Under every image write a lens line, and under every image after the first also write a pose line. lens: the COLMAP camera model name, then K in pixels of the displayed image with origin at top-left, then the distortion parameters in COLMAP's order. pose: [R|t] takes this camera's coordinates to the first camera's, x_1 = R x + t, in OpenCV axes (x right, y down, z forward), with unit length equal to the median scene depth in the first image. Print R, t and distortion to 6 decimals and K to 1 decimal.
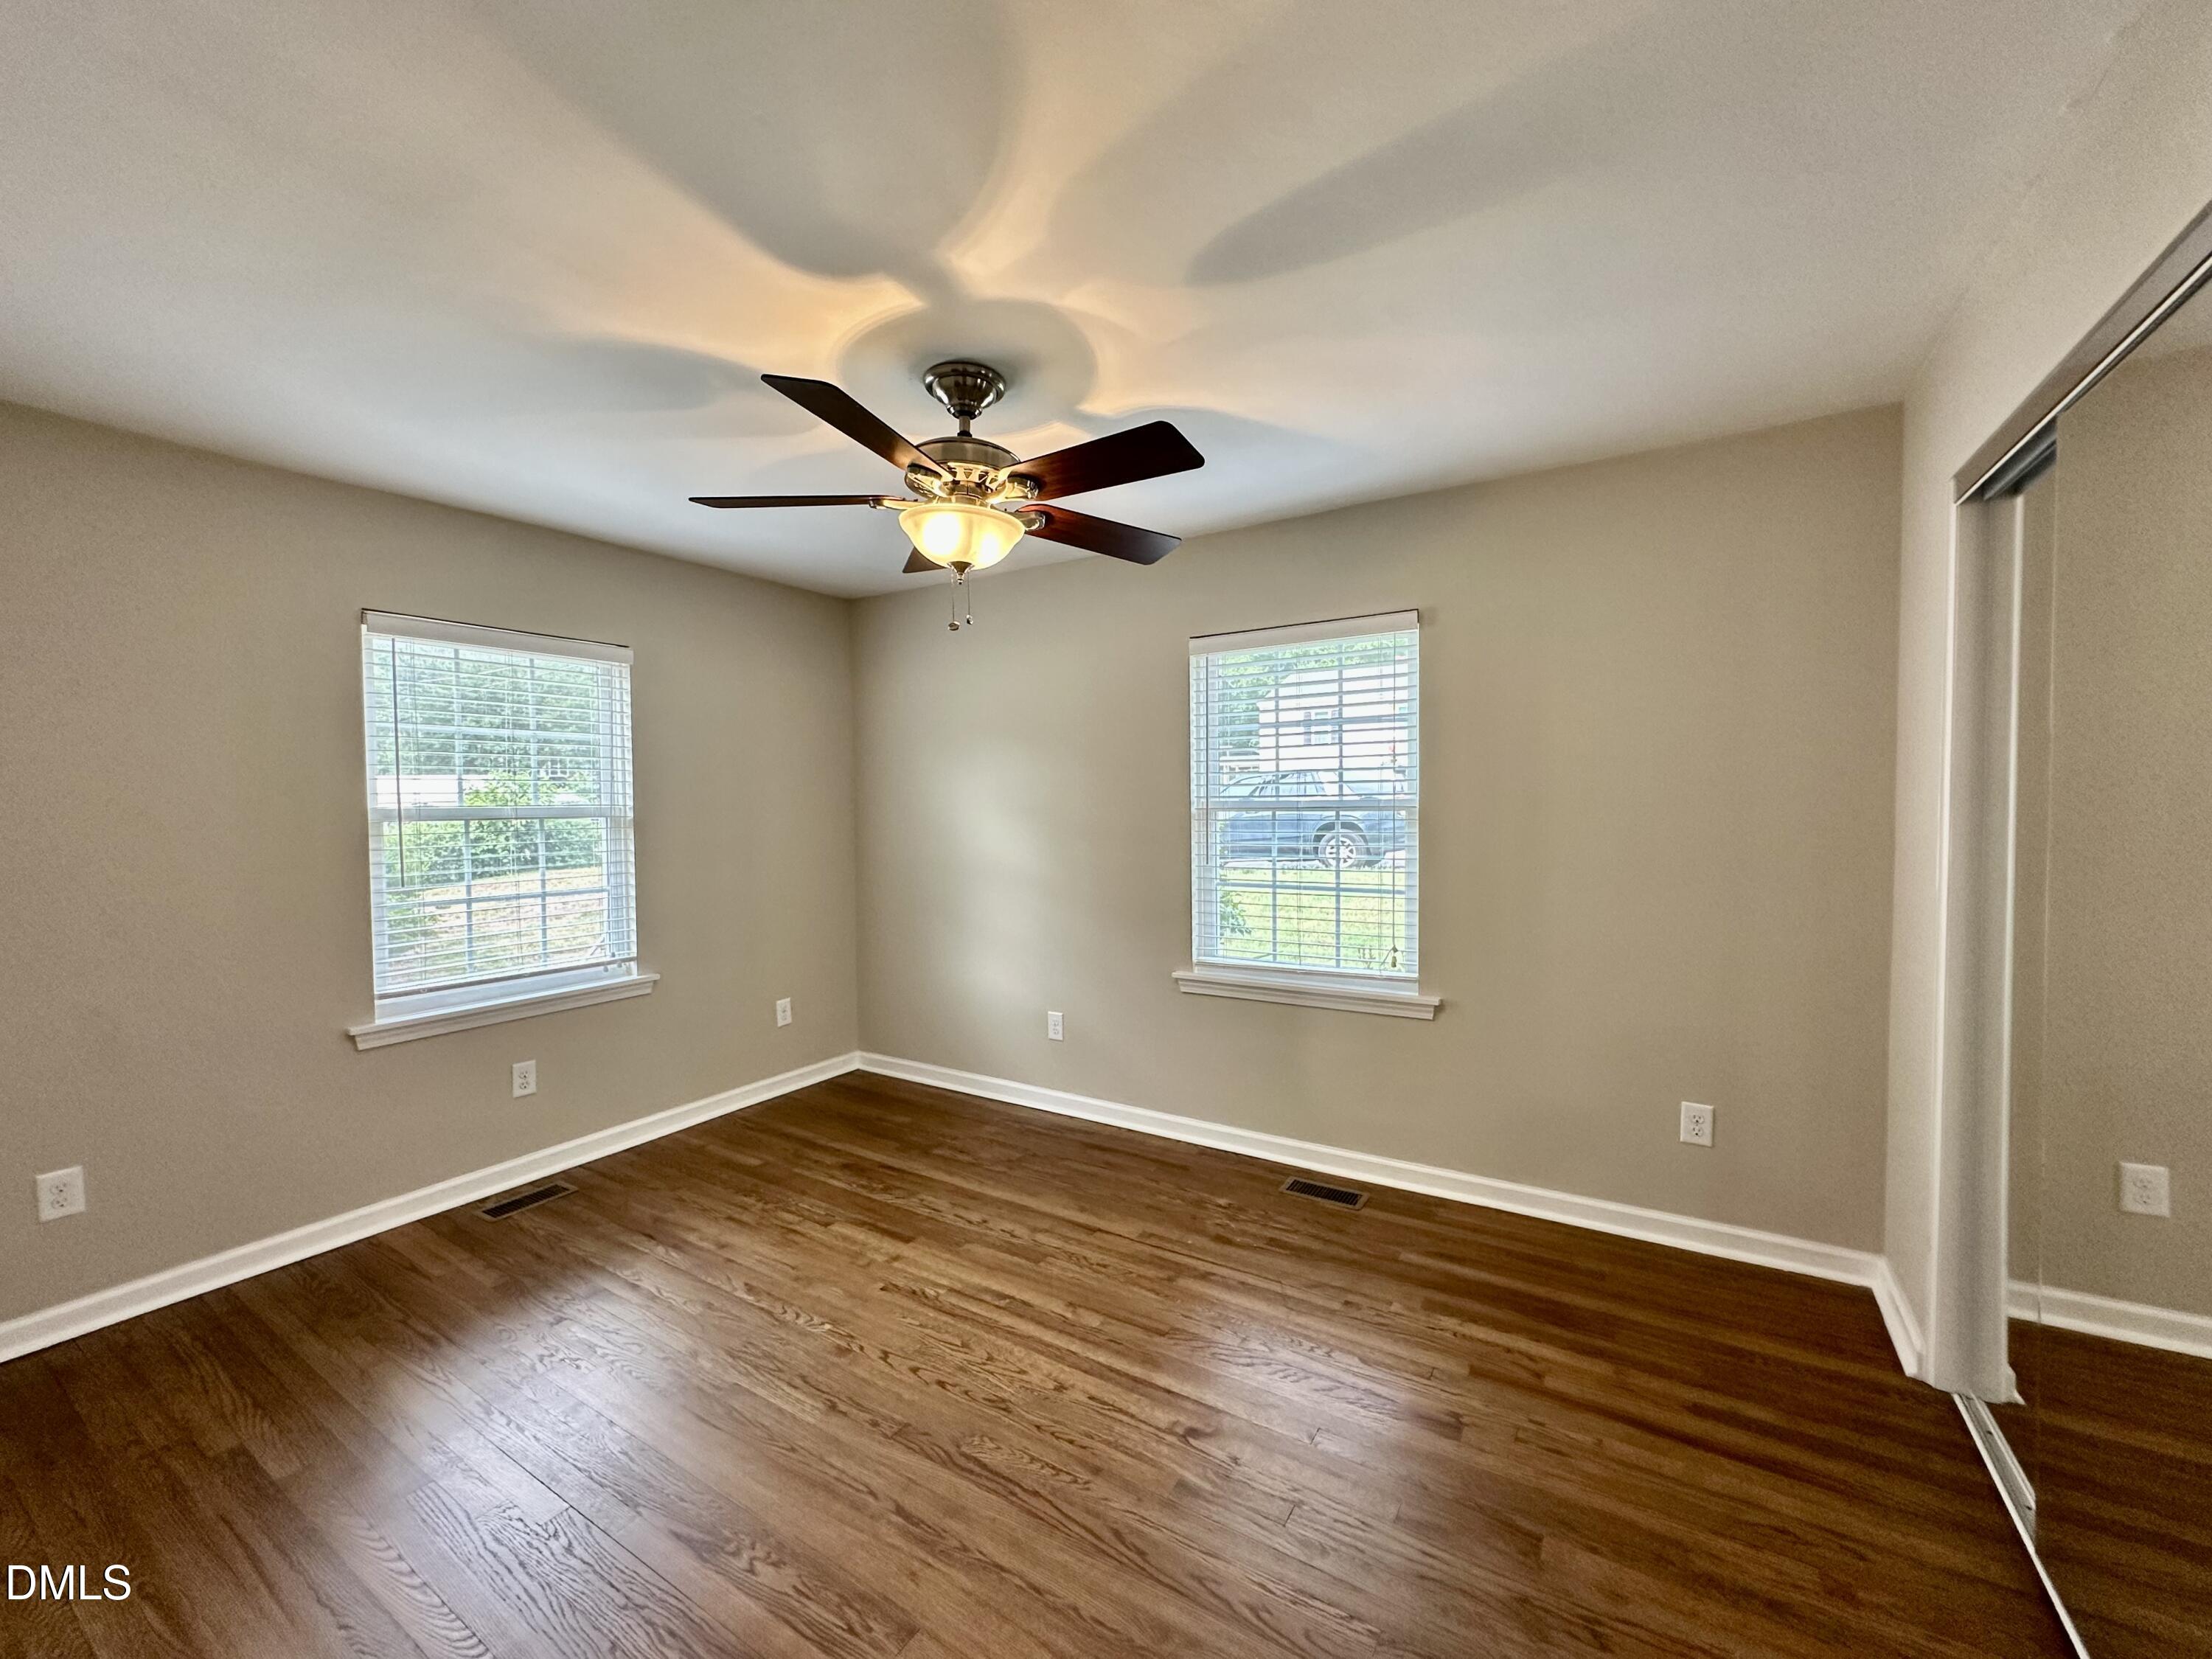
lens RADIAL K [[880.6, 0, 1102.9], [0, 880.6, 831.7], [0, 0, 1]] dist [-0.002418, 0.000442]
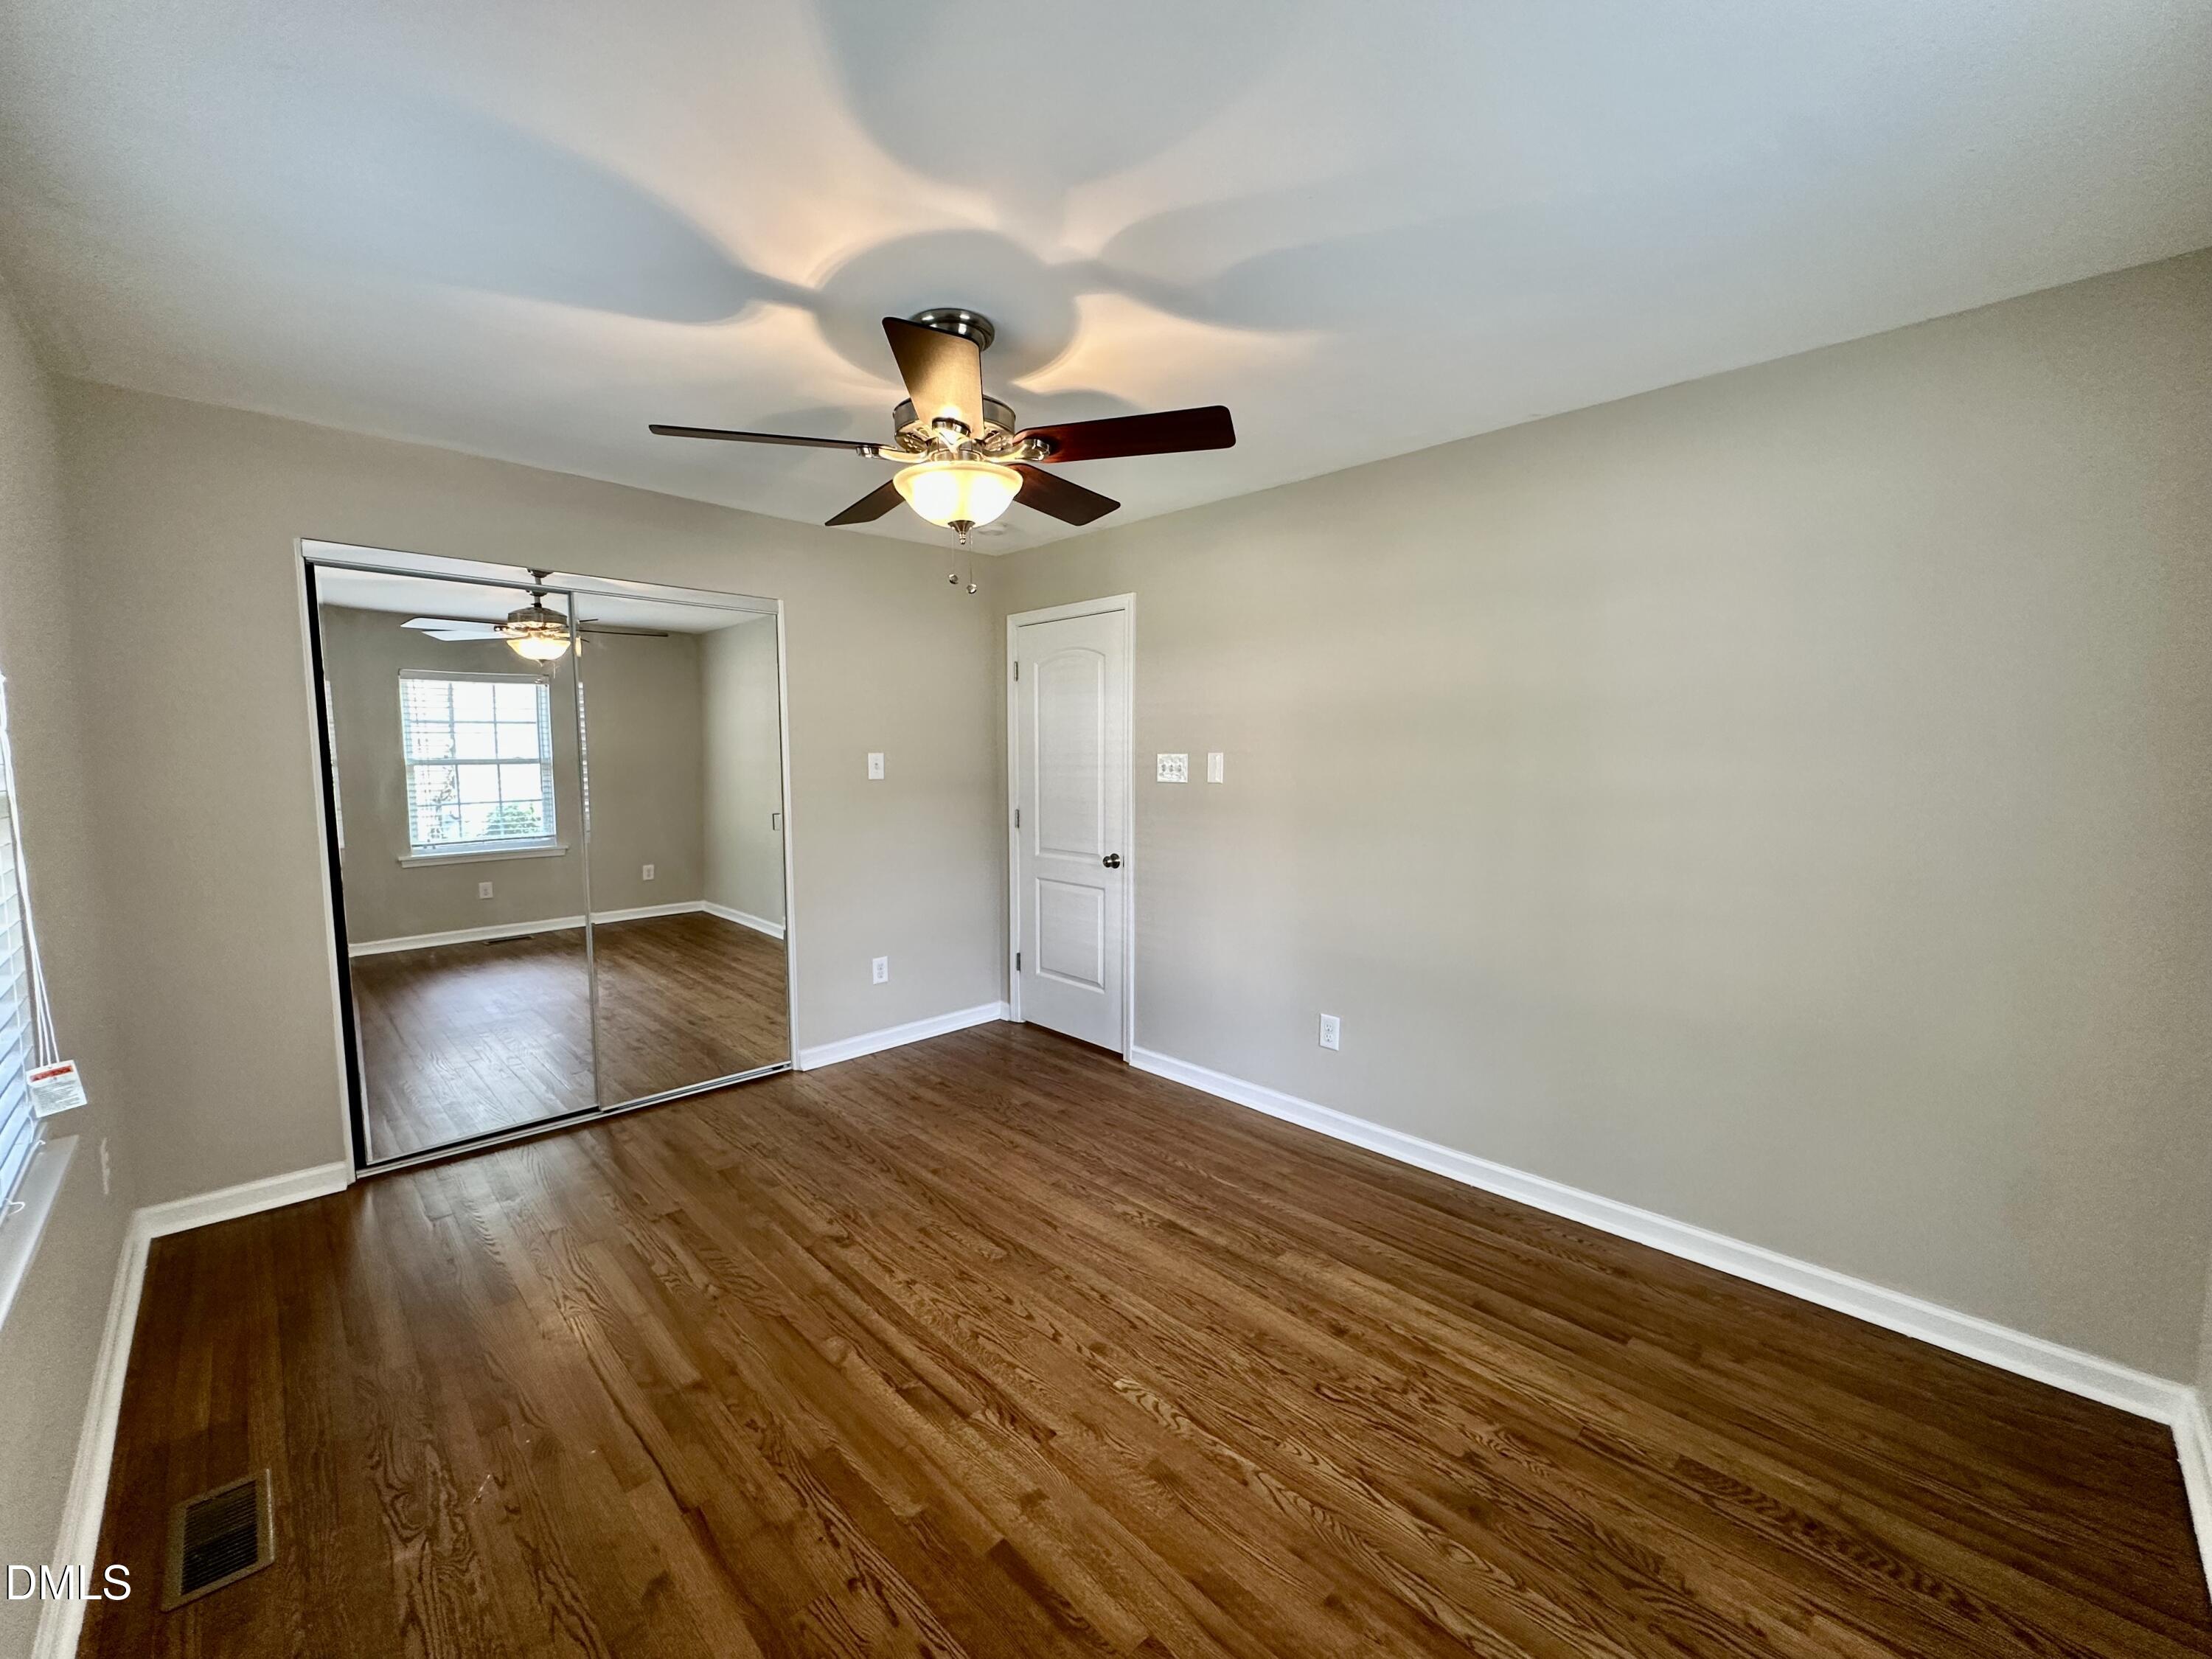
lens RADIAL K [[883.6, 0, 1106.0], [0, 883.6, 829.5], [0, 0, 1]] dist [-0.000850, -0.000416]
pose [[-0.972795, -0.005661, 0.231600, -0.489946], [0.022078, 0.992886, 0.117004, -0.070681], [-0.230615, 0.118934, -0.965749, 1.741629]]
